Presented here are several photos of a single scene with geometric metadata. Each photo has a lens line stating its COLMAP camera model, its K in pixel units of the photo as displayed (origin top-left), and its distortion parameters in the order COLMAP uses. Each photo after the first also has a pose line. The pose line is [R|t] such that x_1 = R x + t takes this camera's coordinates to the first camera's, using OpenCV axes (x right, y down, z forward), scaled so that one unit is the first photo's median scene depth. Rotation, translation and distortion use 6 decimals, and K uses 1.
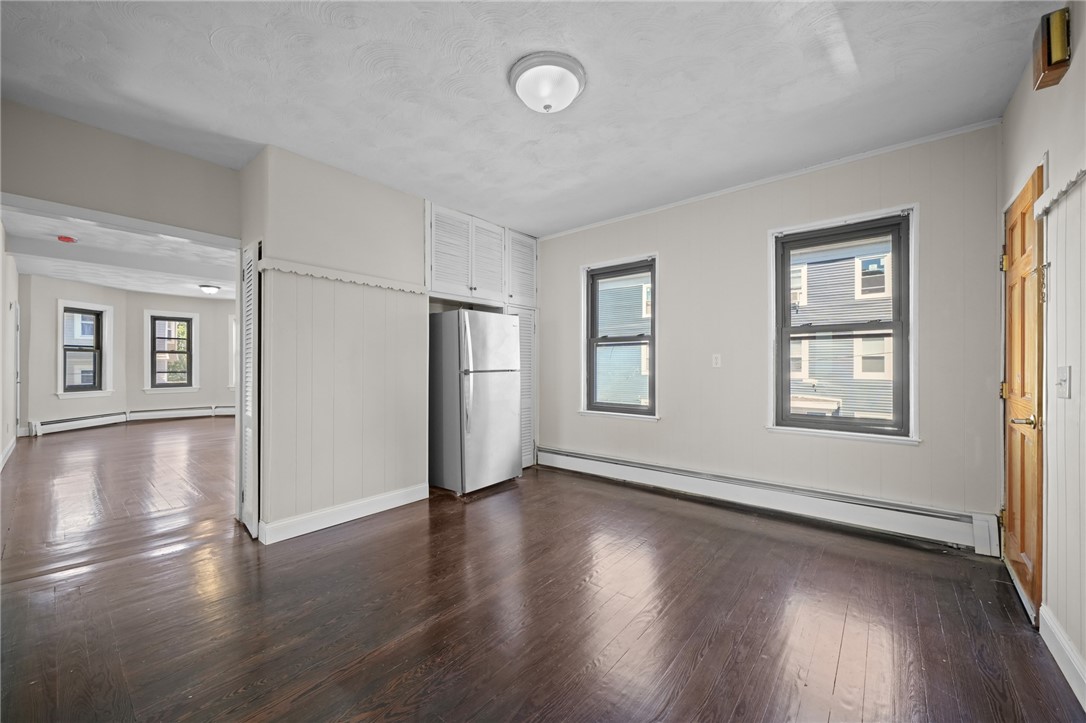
lens RADIAL K [[416.6, 0, 530.9], [0, 416.6, 365.4], [0, 0, 1]] dist [0.000126, 0.000090]
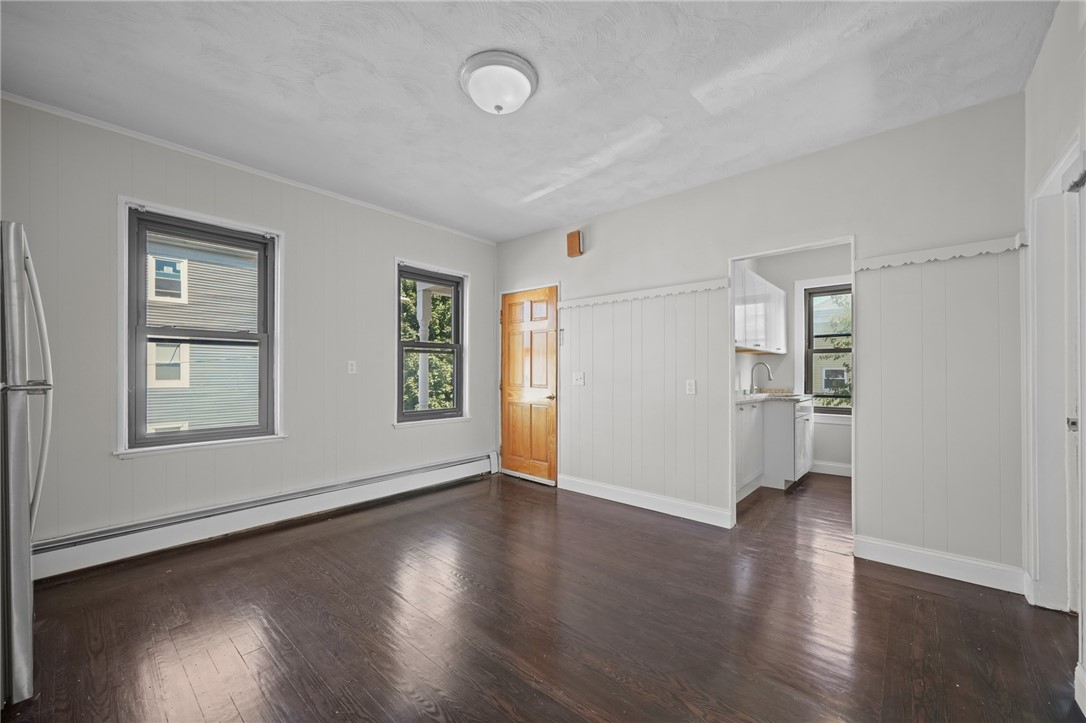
lens RADIAL K [[422.2, 0, 543.4], [0, 422.2, 371.7], [0, 0, 1]] dist [0.014622, -0.000006]
pose [[0.016911, 0.004130, 0.999848, -0.371538], [-0.000361, 0.999991, -0.004124, 0.002381], [-0.999857, -0.000291, 0.016912, 0.340886]]
